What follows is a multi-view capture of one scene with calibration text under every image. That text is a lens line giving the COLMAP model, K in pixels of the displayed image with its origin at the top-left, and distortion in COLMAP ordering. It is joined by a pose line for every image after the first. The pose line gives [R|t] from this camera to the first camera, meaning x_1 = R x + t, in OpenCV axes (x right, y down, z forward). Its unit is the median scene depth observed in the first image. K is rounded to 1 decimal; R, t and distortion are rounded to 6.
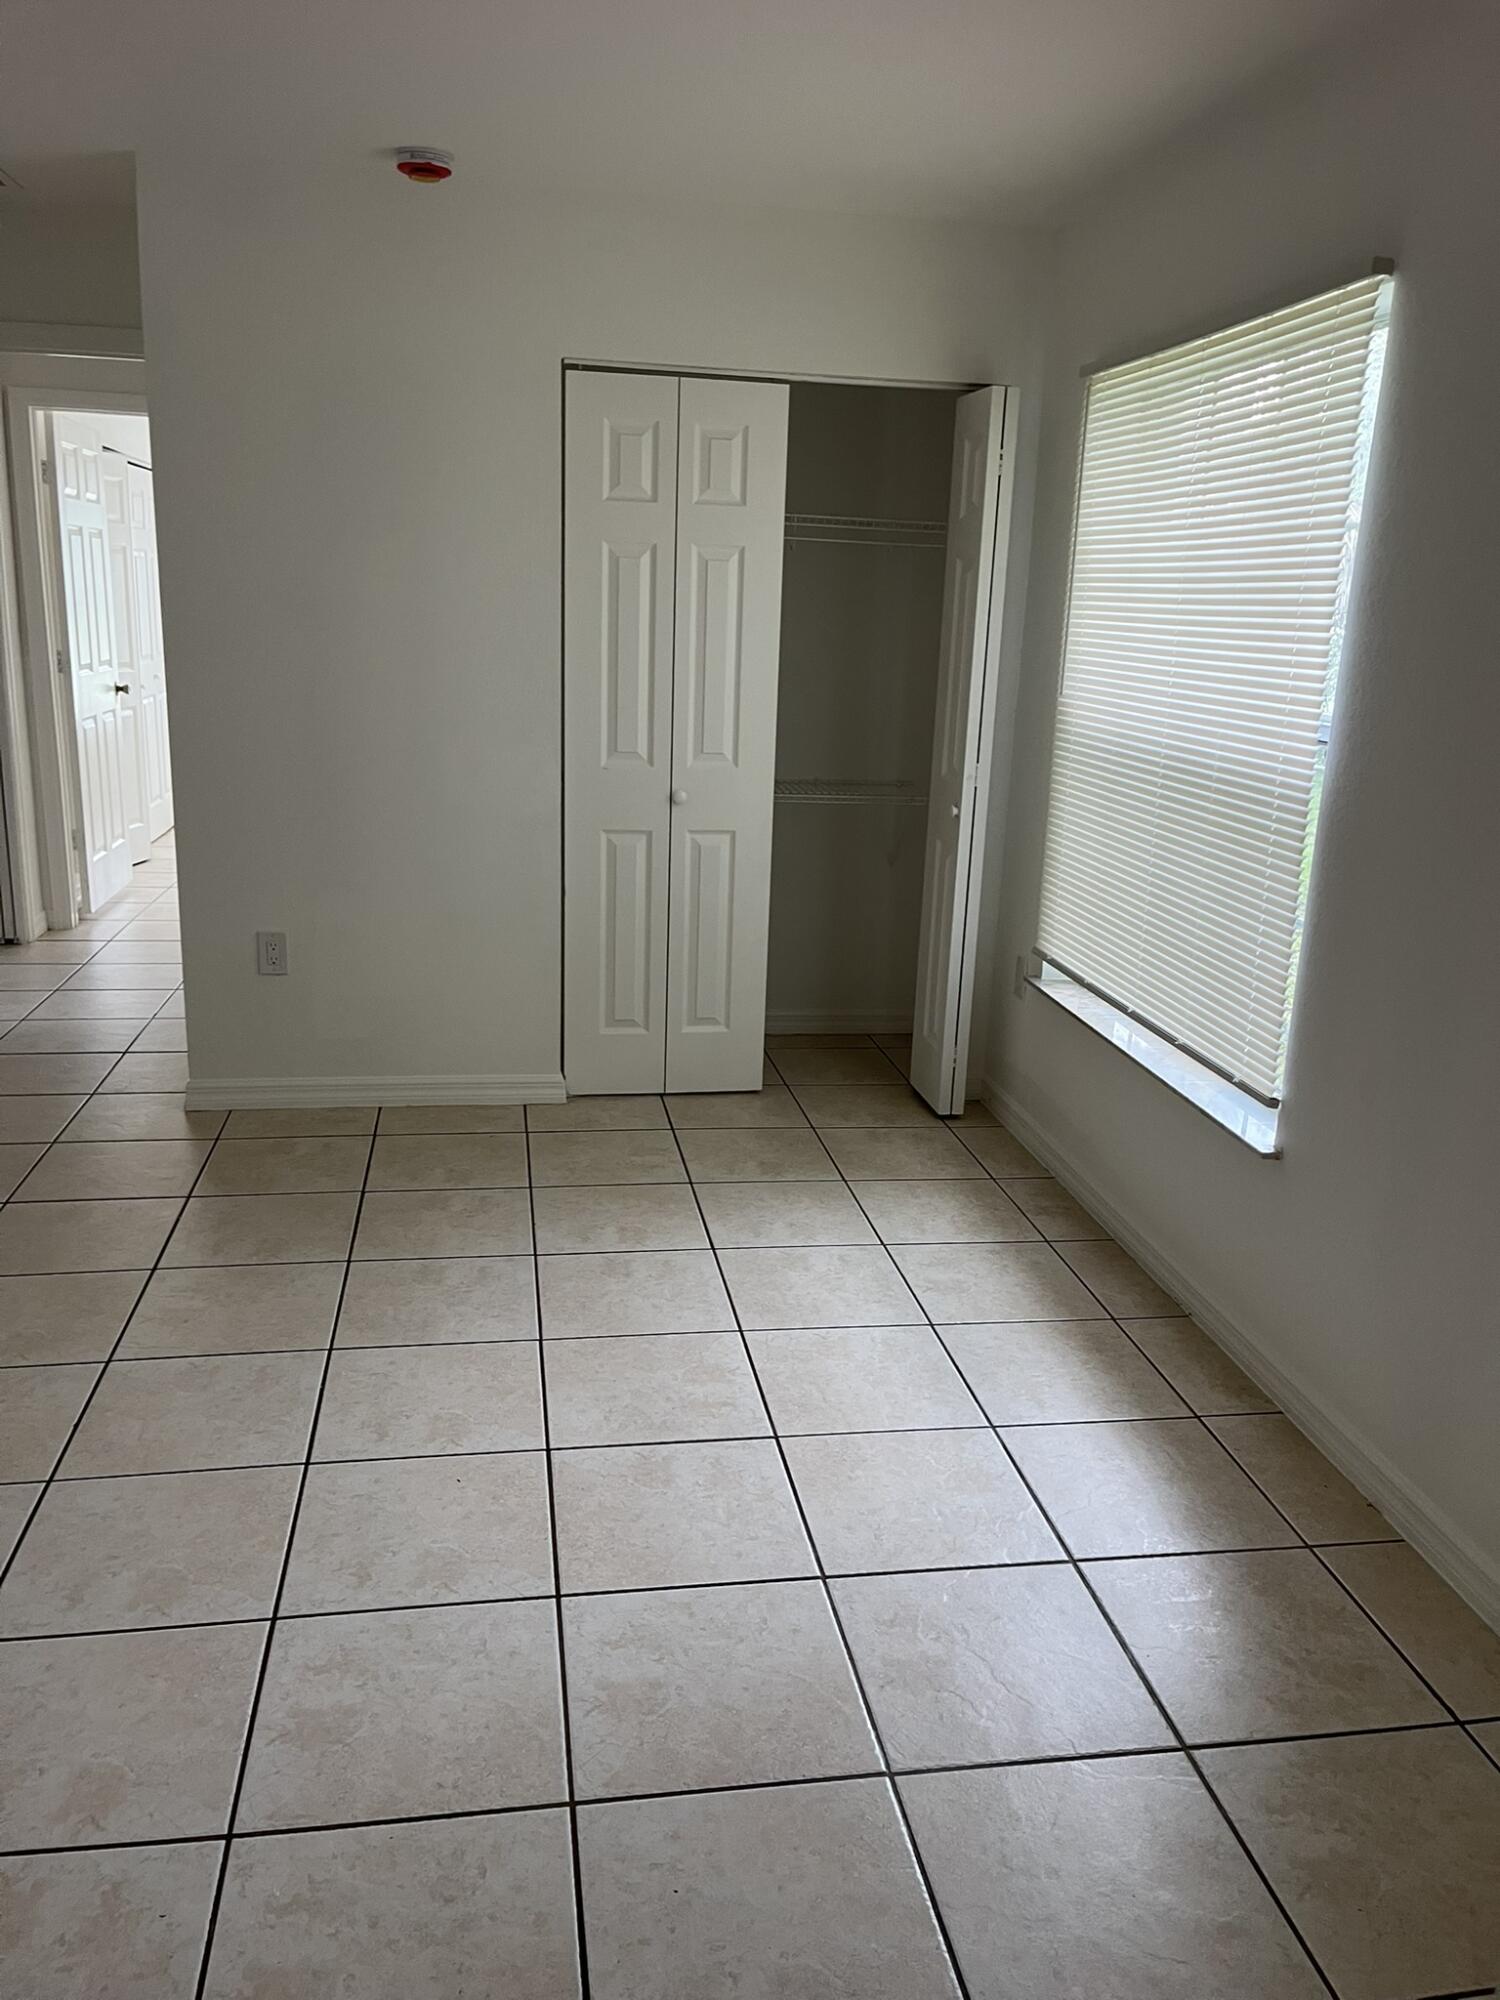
lens RADIAL K [[1525.6, 0, 751.1], [0, 1525.6, 999.7], [0, 0, 1]] dist [0.064133, -0.076133]
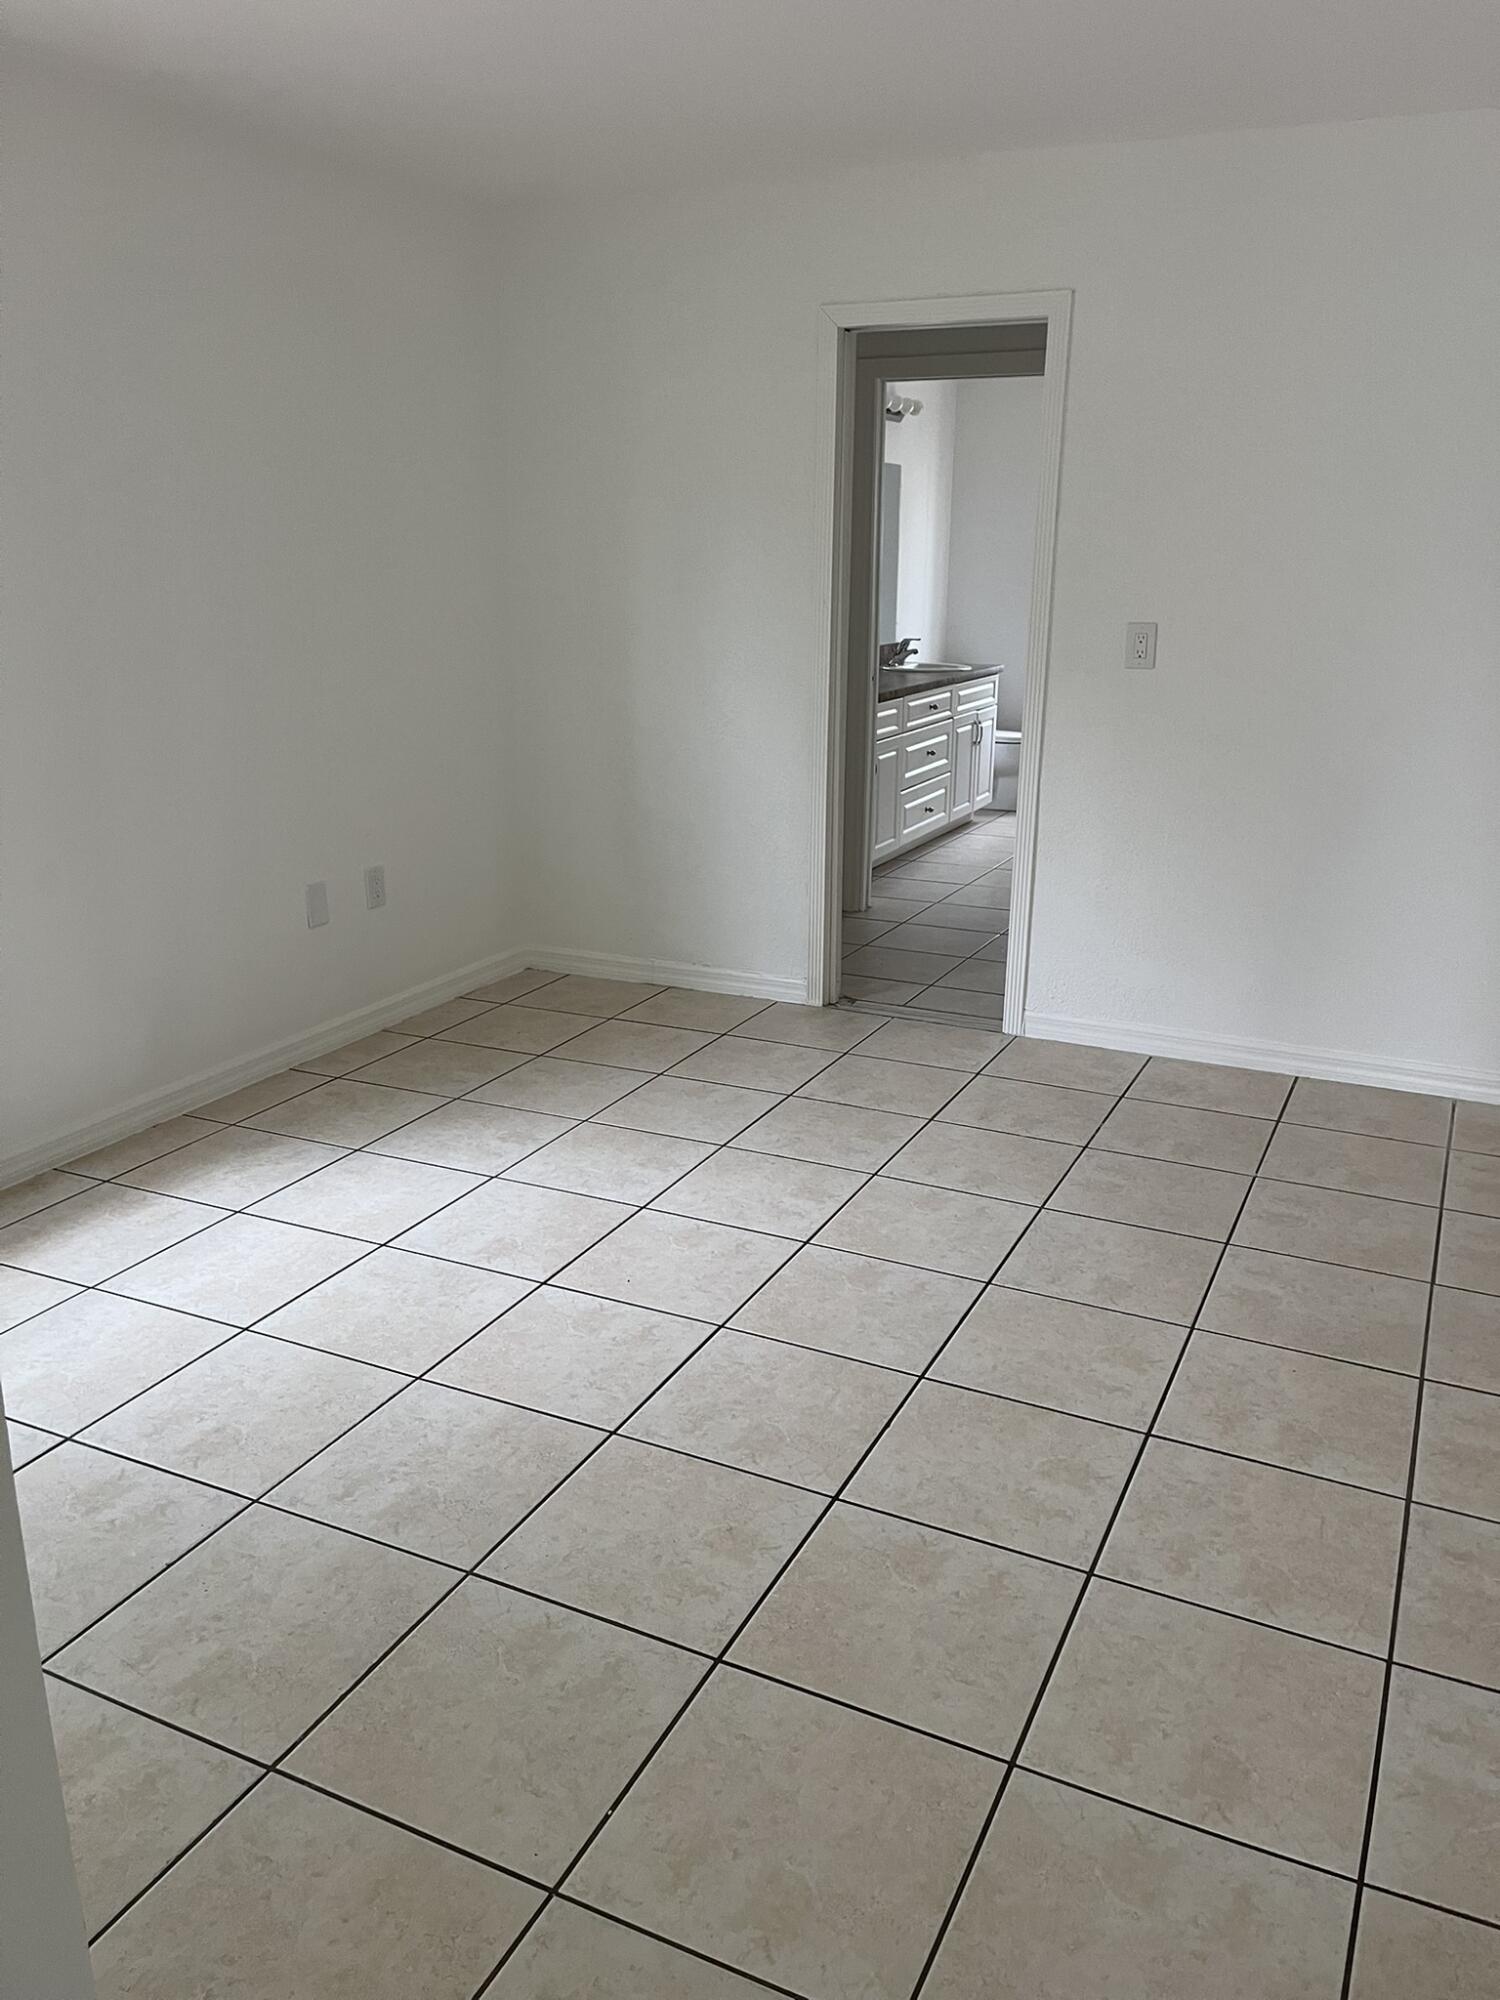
lens RADIAL K [[1525.6, 0, 750.7], [0, 1525.6, 1001.0], [0, 0, 1]] dist [0.064133, -0.076133]
pose [[-0.816582, -0.203874, 0.540027, -0.902170], [0.114583, 0.859681, 0.497815, -0.481032], [-0.565742, 0.468385, -0.678639, 1.709274]]
